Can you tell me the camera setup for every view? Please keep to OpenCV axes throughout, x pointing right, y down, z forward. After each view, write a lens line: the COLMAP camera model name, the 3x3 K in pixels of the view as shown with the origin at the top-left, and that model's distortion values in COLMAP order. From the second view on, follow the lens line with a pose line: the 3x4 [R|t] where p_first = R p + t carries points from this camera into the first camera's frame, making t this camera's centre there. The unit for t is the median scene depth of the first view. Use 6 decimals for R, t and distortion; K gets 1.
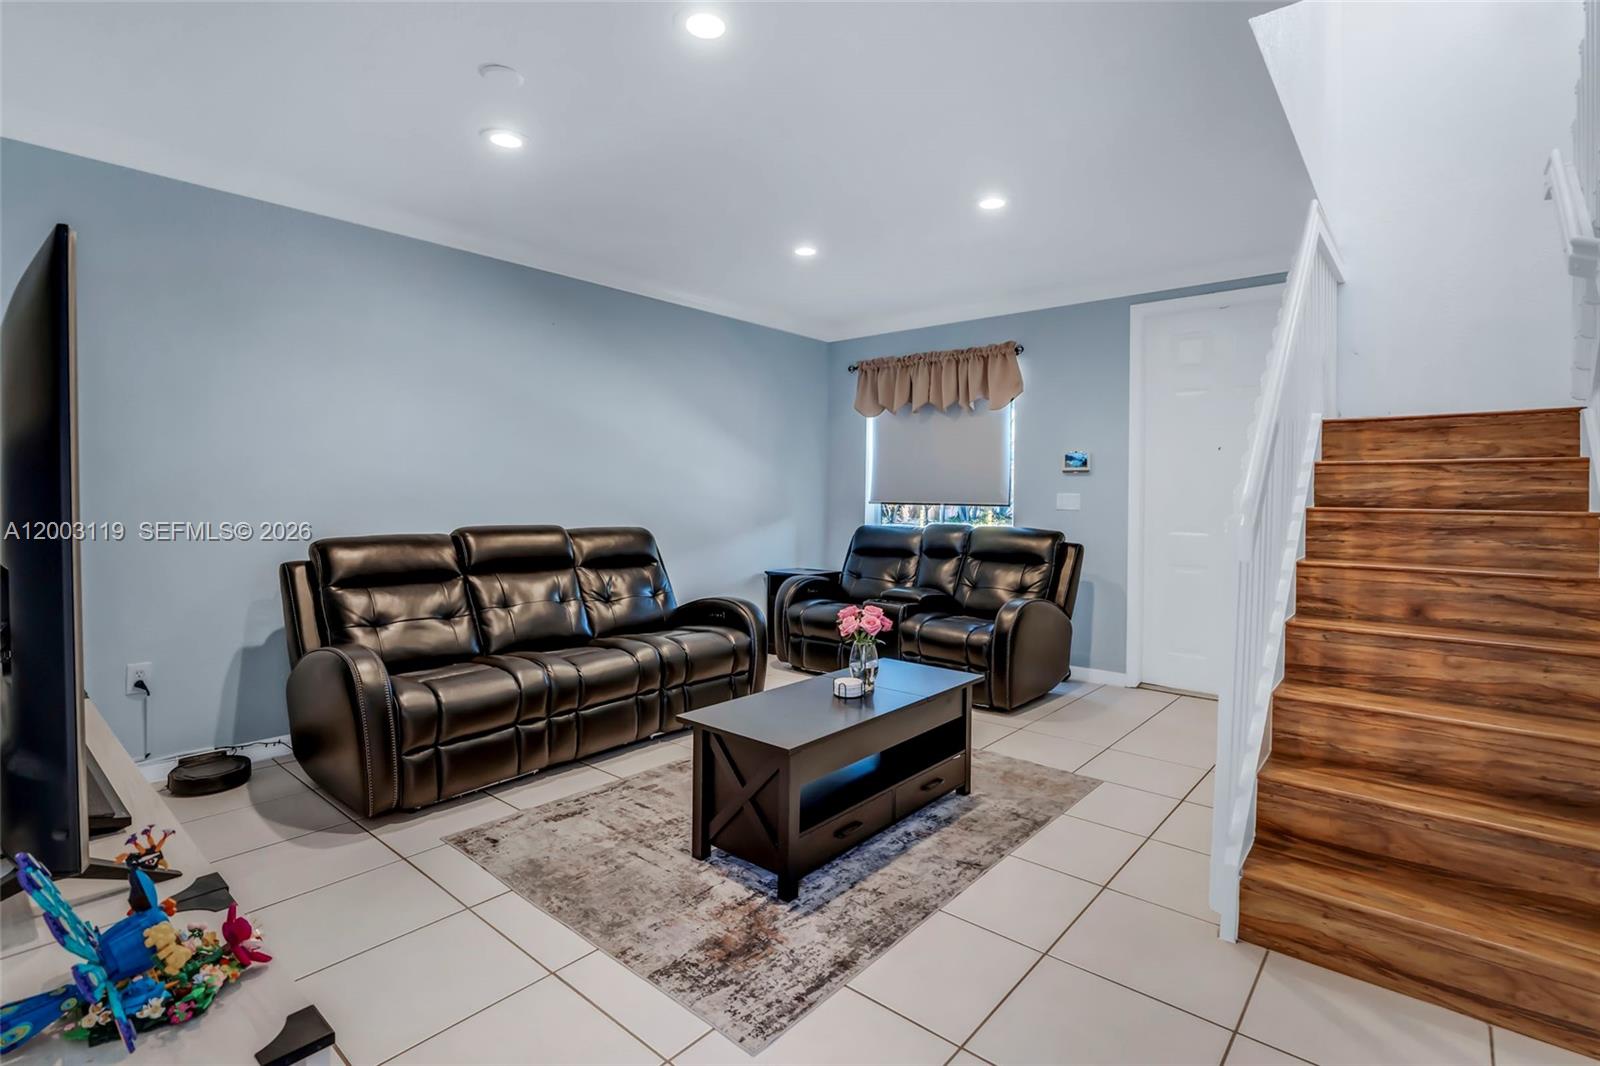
lens RADIAL K [[773.2, 0, 793.1], [0, 773.2, 487.8], [0, 0, 1]] dist [-0.018423, 0.000201]
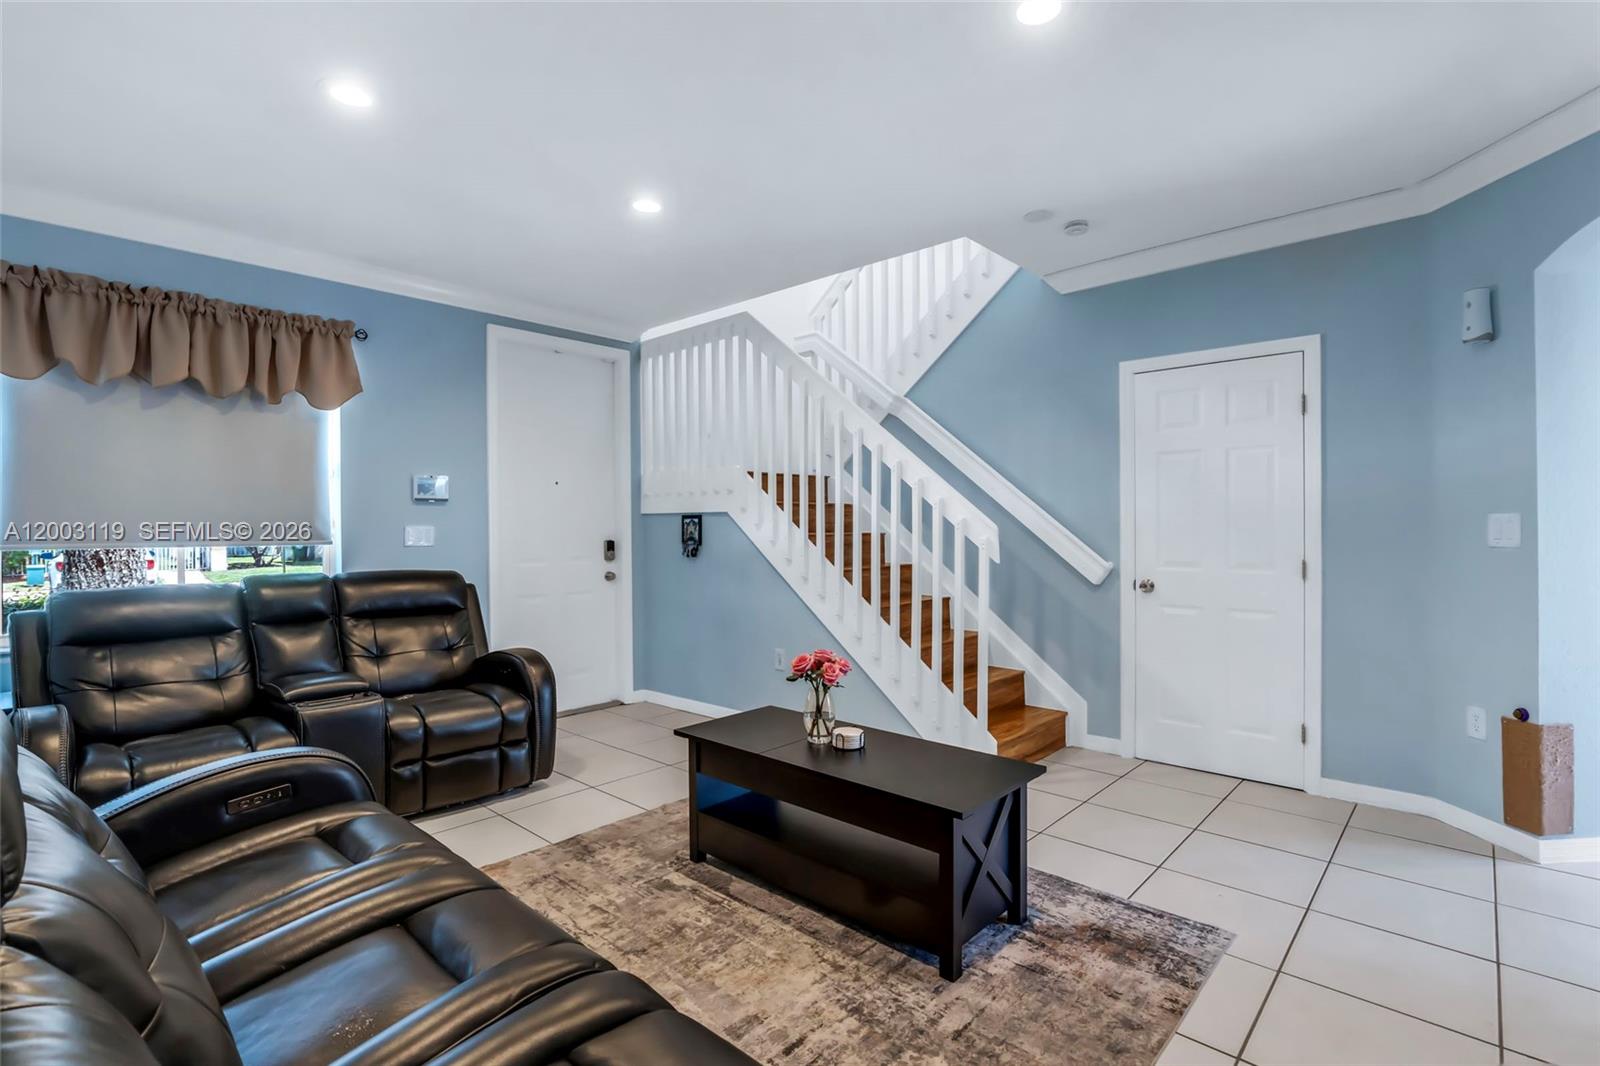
lens RADIAL K [[762.8, 0, 811.5], [0, 762.8, 526.3], [0, 0, 1]] dist [-0.014243, 0.000120]
pose [[0.009450, -0.010816, 0.999897, -0.912351], [0.001761, 0.999940, 0.010800, -0.001599], [-0.999954, 0.001659, 0.009469, 1.138022]]
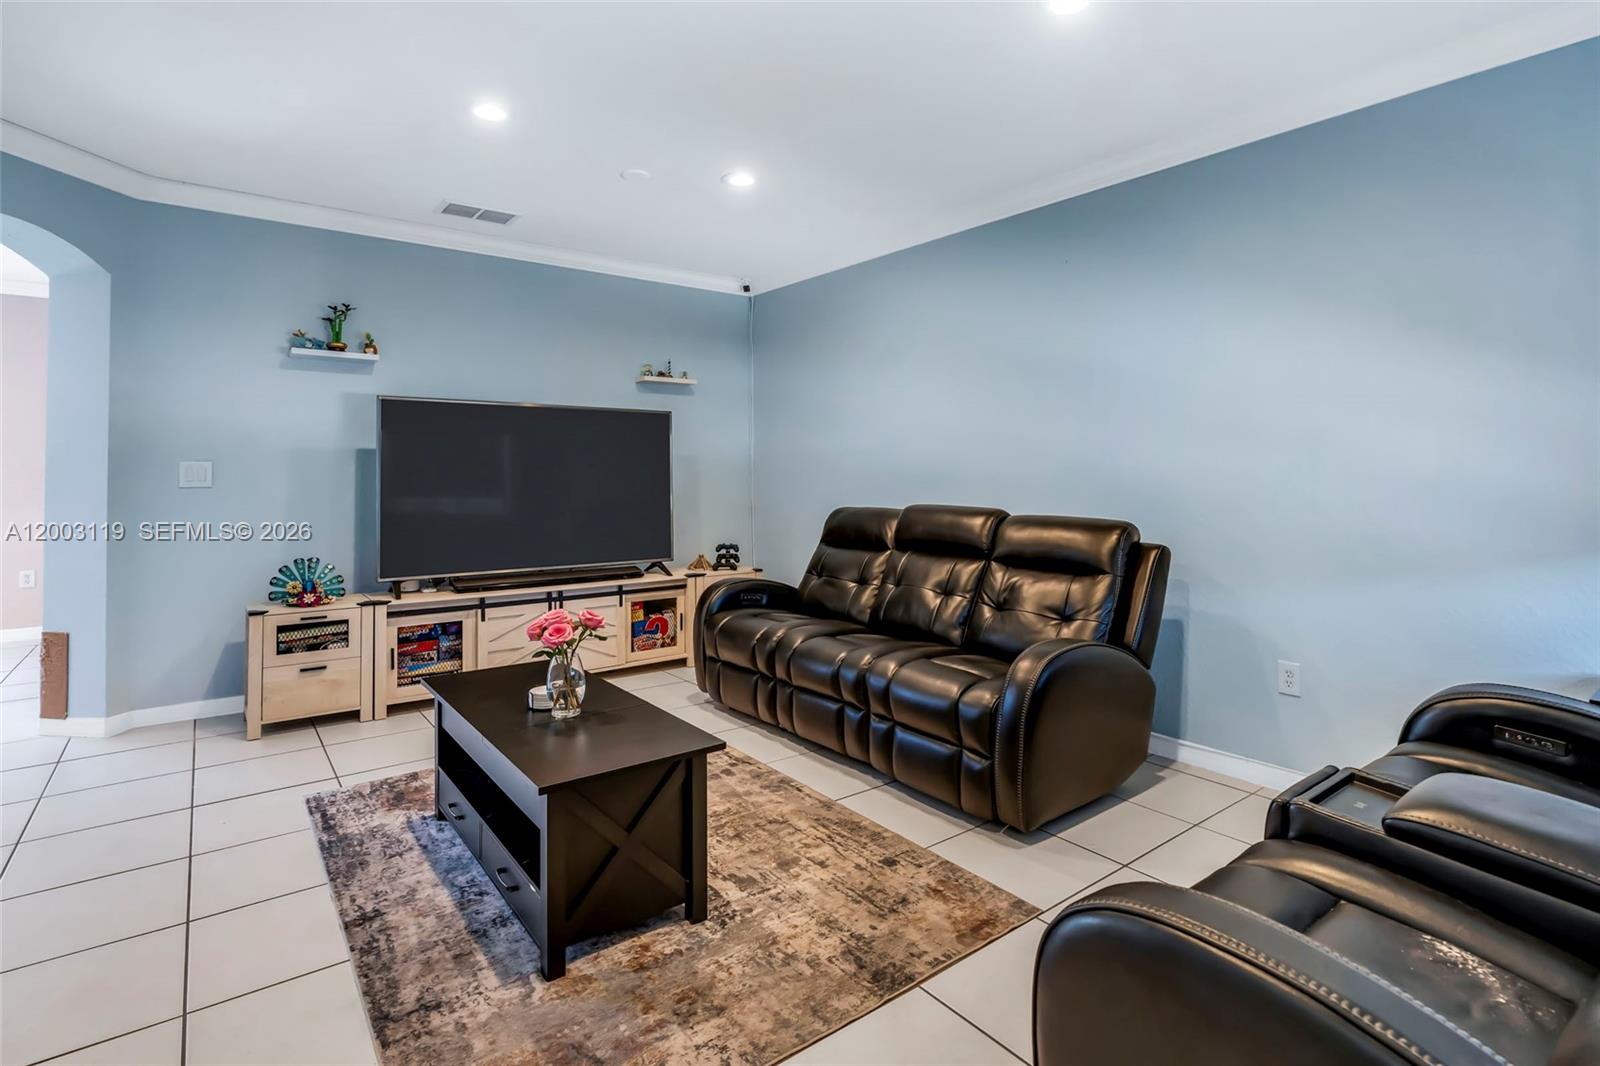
lens RADIAL K [[773.2, 0, 793.1], [0, 773.2, 487.8], [0, 0, 1]] dist [-0.018423, 0.000201]
pose [[-0.198757, 0.006610, -0.980027, 0.901011], [0.003307, 0.999976, 0.006074, 0.036537], [0.980043, -0.002034, -0.198774, 1.562886]]
